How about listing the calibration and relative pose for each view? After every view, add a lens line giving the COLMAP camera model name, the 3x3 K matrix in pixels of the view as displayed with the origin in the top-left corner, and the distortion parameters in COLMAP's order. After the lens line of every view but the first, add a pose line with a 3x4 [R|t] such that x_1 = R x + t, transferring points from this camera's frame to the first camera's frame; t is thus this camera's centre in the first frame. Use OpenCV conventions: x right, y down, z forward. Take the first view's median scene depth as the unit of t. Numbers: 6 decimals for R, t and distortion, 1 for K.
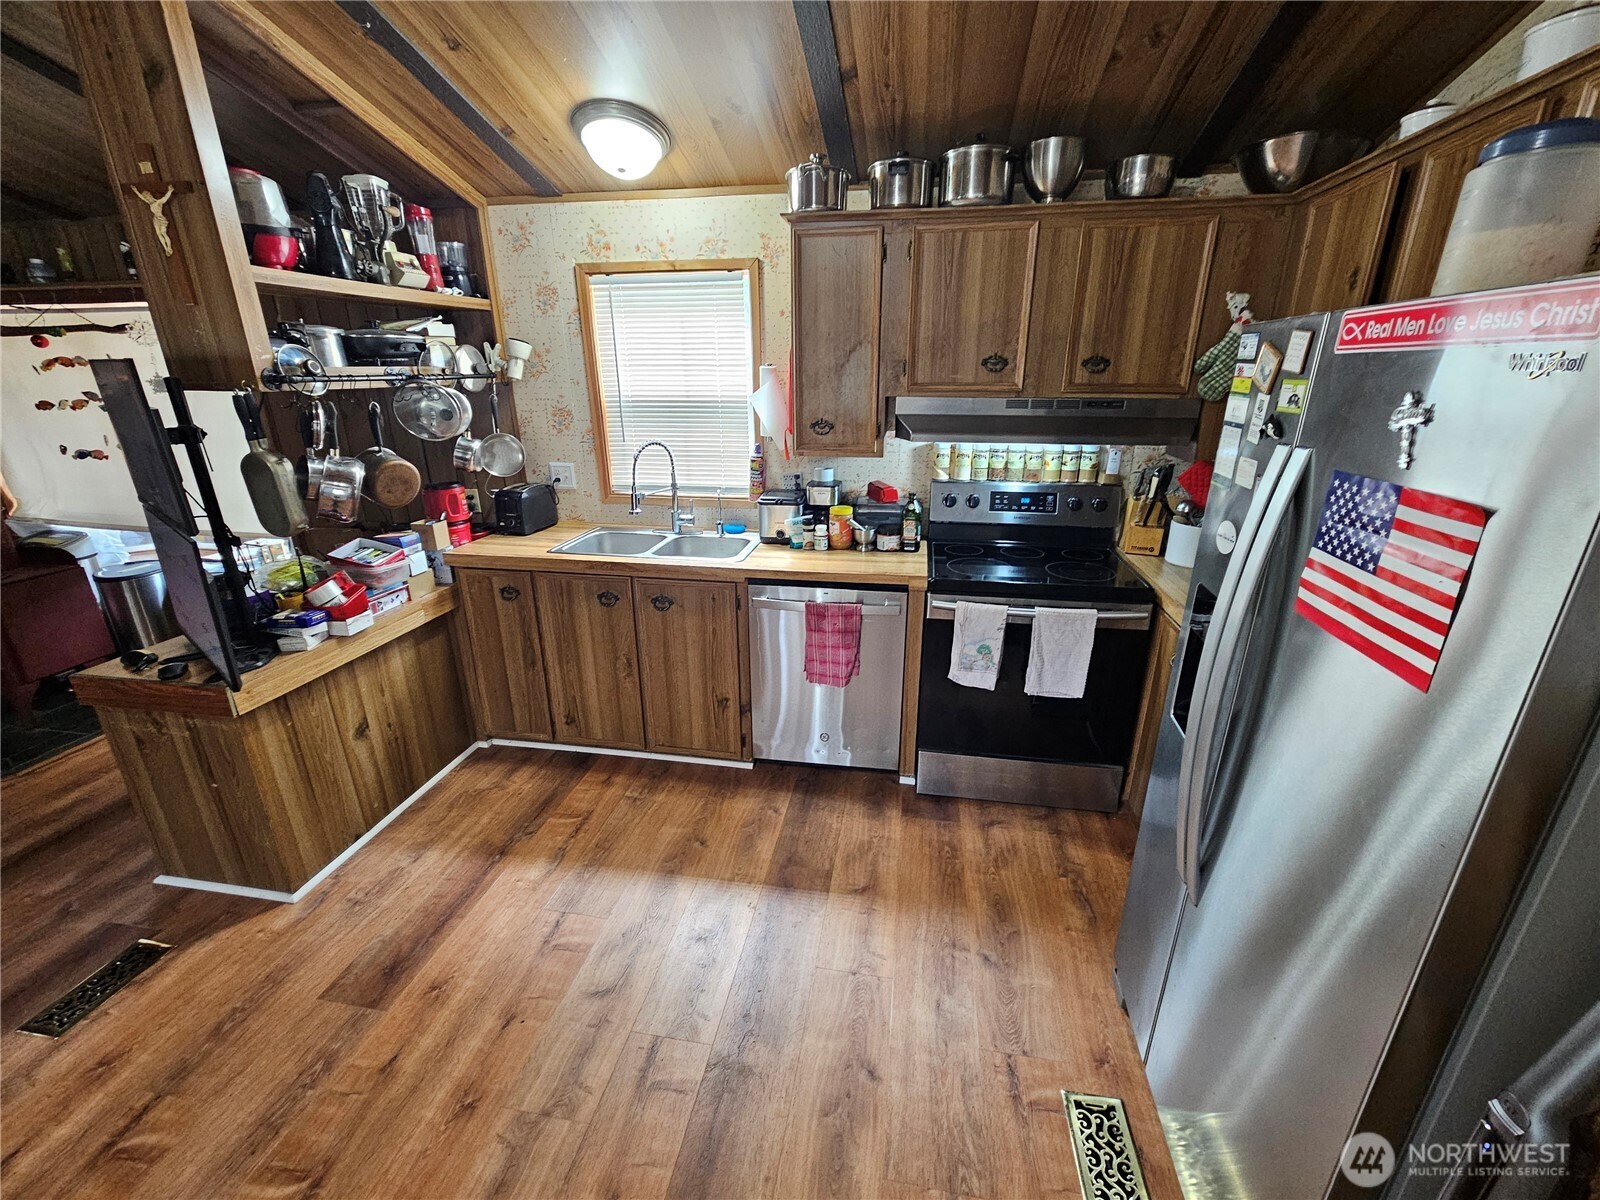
lens RADIAL K [[659.4, 0, 798.0], [0, 659.4, 592.9], [0, 0, 1]] dist [0.000993, 0.000960]
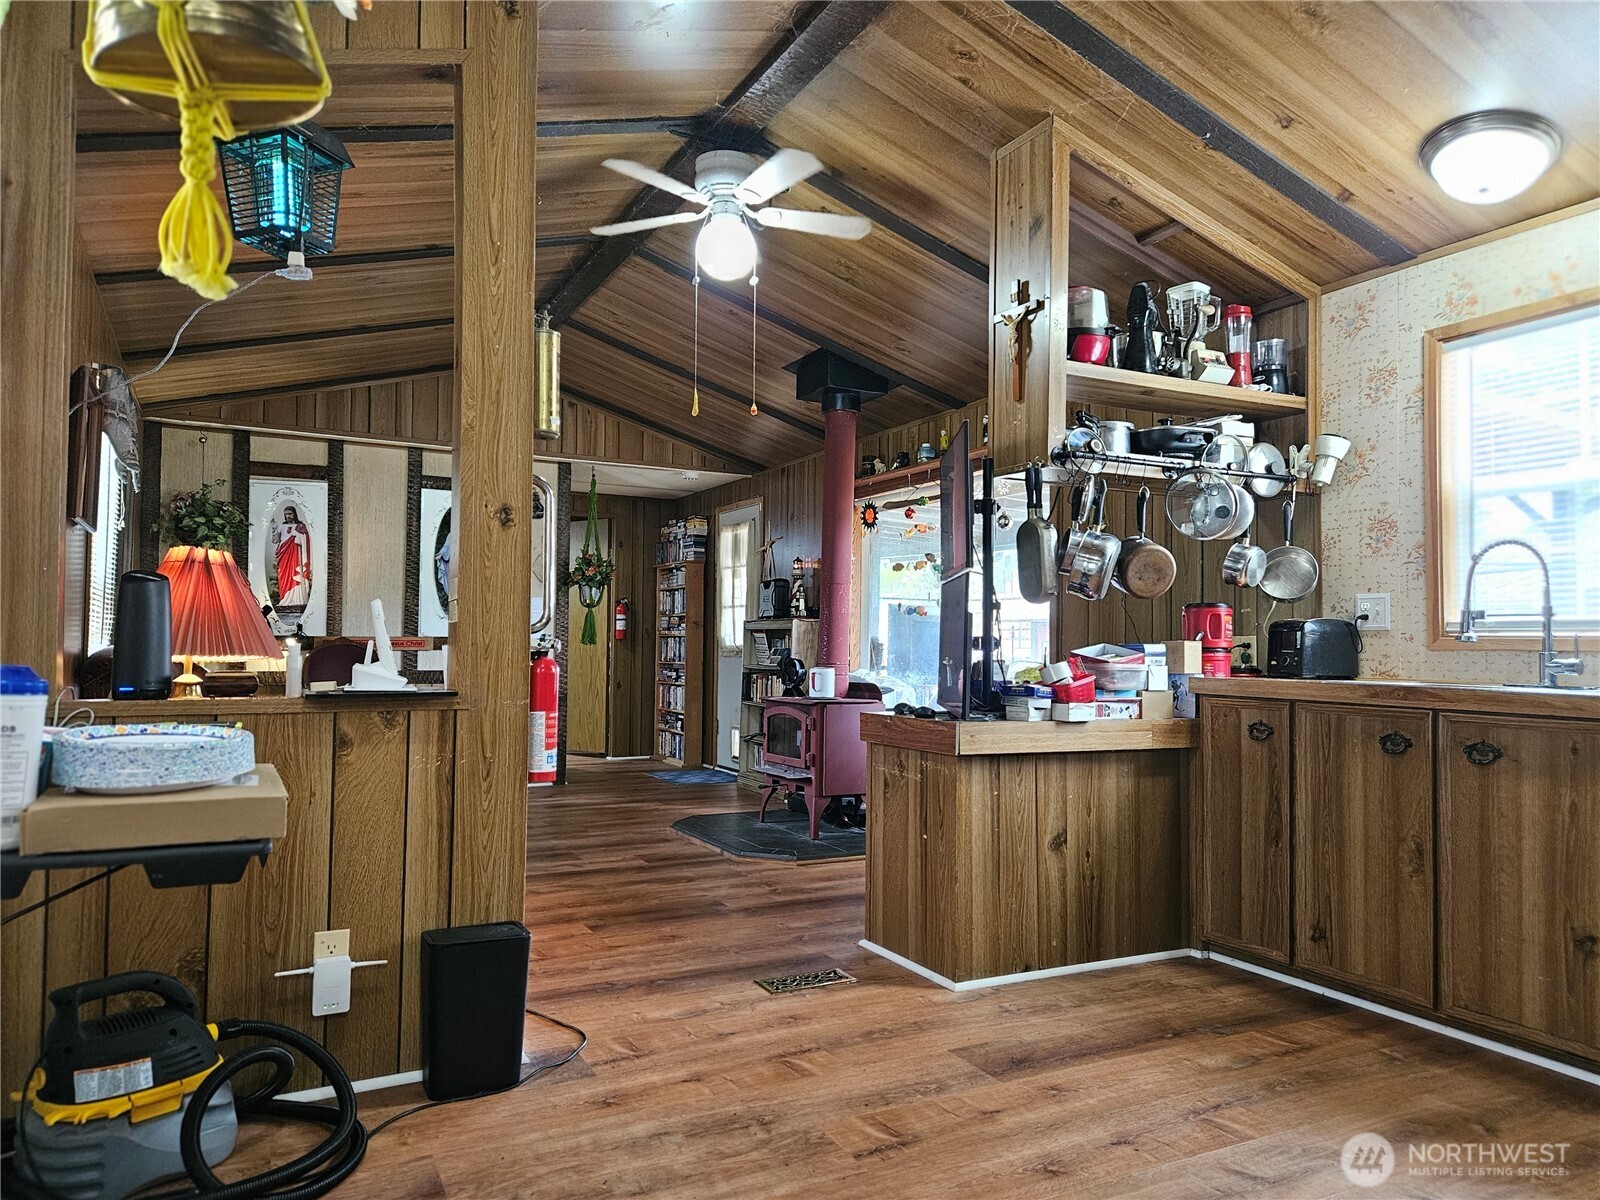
lens RADIAL K [[1072.4, 0, 801.8], [0, 1072.4, 605.4], [0, 0, 1]] dist [0.058233, -0.030507]
pose [[0.612864, -0.013924, -0.790066, 0.233632], [-0.274428, 0.933860, -0.229335, 0.309752], [0.741004, 0.357367, 0.568508, -0.149942]]
